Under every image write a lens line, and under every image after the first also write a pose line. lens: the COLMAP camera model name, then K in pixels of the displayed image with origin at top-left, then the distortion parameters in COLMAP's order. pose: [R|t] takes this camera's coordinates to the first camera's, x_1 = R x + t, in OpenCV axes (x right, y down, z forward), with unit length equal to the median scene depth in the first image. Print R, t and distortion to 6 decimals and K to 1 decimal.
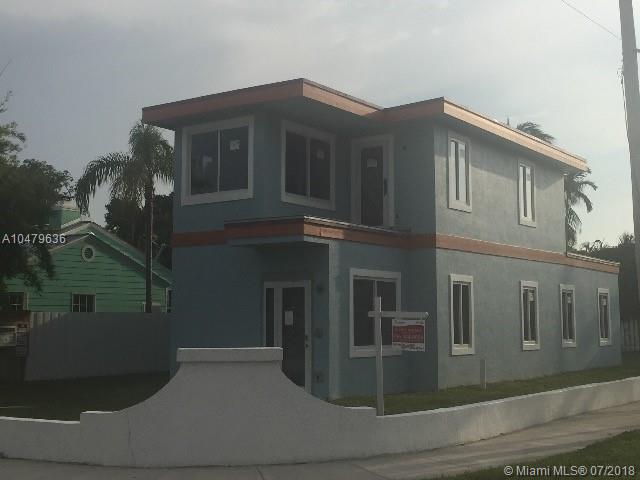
lens RADIAL K [[903.7, 0, 320.0], [0, 903.7, 240.0], [0, 0, 1]] dist [-0.007543, -0.008144]
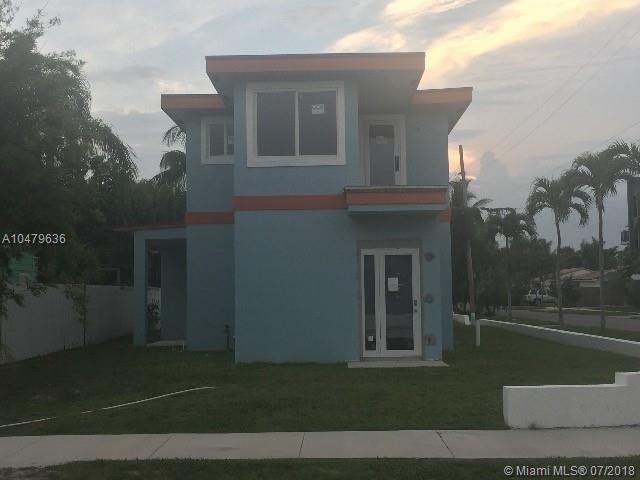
lens RADIAL K [[827.5, 0, 320.0], [0, 827.5, 240.0], [0, 0, 1]] dist [-0.013608, 0.004126]
pose [[0.829505, 0.027517, 0.557821, -0.619303], [-0.039150, 0.999193, 0.008929, 0.030323], [-0.557125, -0.029246, 0.829913, 0.262100]]
